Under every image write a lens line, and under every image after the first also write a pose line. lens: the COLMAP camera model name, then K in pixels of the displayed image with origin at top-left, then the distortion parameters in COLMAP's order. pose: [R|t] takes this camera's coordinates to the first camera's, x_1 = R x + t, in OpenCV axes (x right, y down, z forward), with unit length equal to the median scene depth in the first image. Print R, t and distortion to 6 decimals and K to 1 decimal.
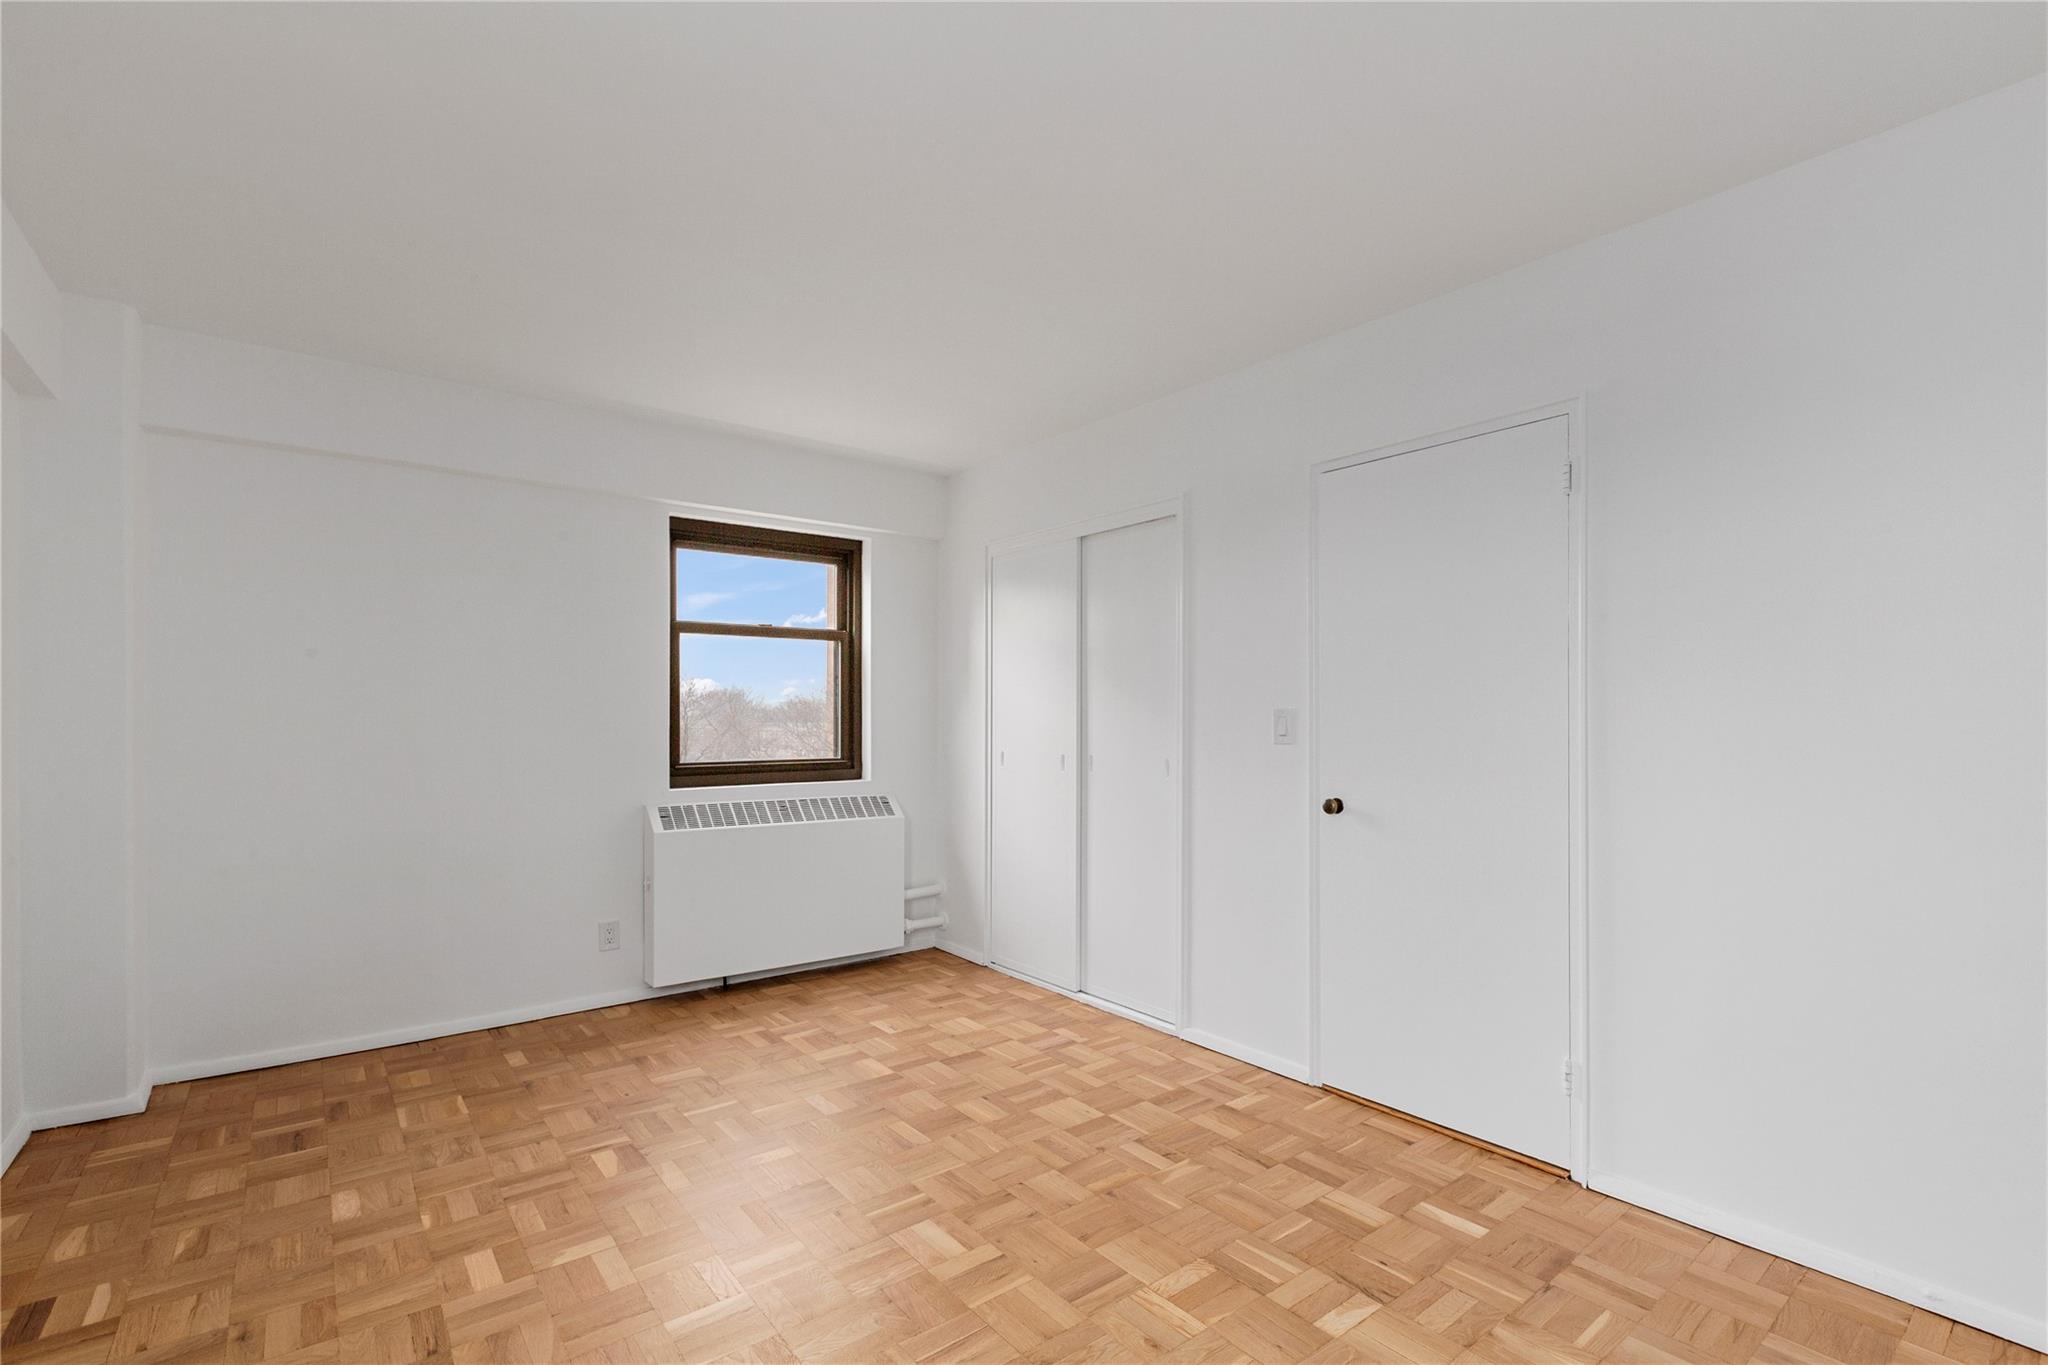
lens RADIAL K [[921.6, 0, 1024.6], [0, 921.6, 711.7], [0, 0, 1]] dist [0.002891, -0.001278]
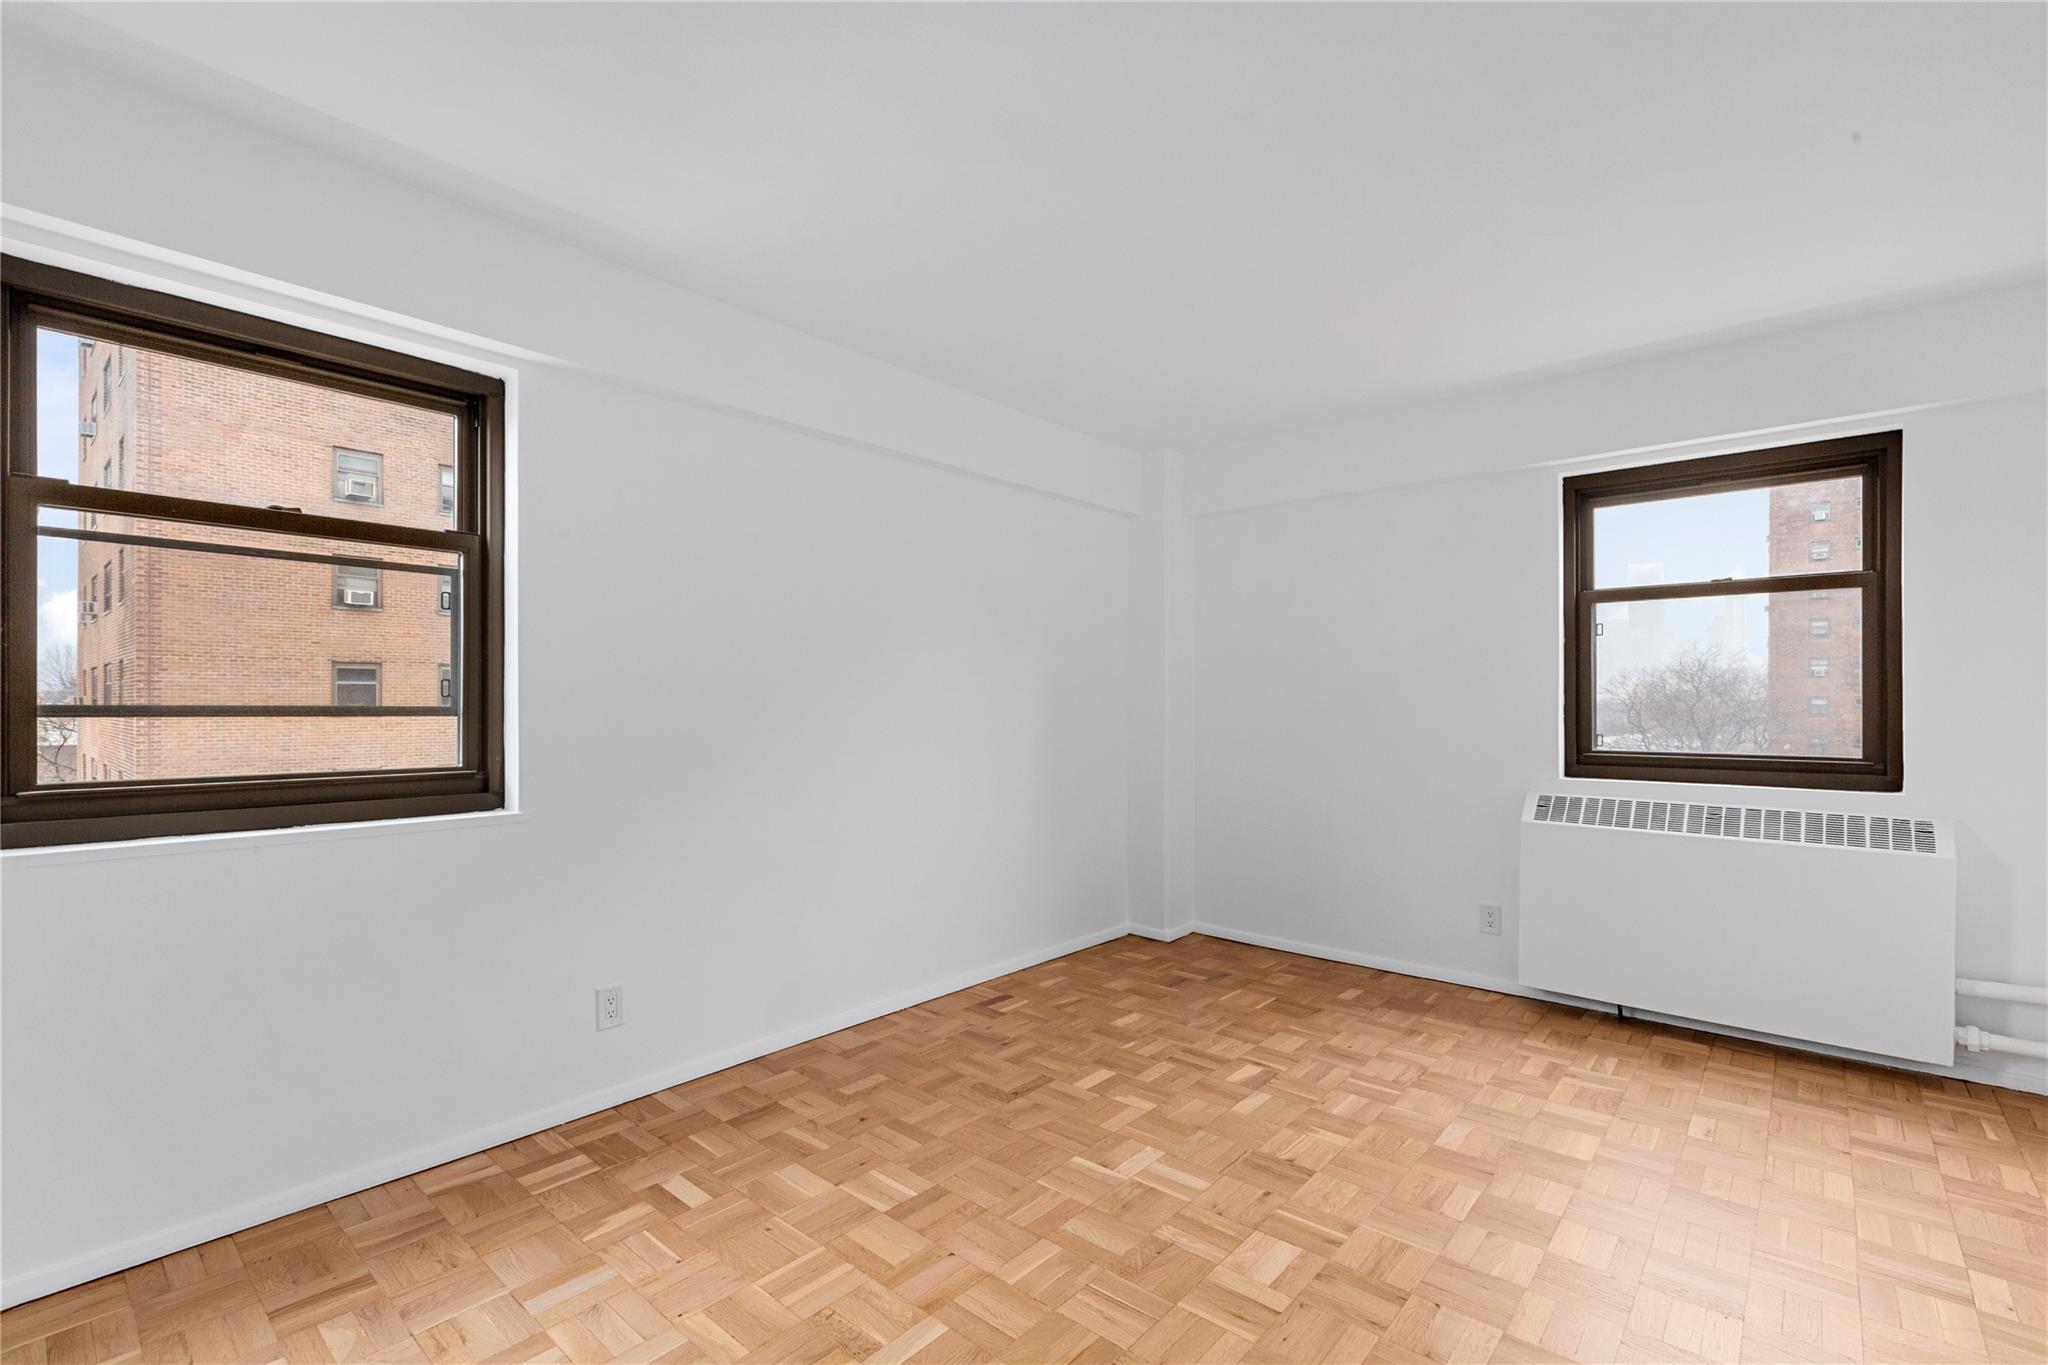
lens RADIAL K [[921.6, 0, 1034.2], [0, 921.6, 699.2], [0, 0, 1]] dist [0.002891, -0.001278]
pose [[0.196901, -0.001545, -0.980422, 0.453987], [0.005493, 0.999985, -0.000473, 0.004680], [0.980408, -0.005292, 0.196906, 0.348201]]
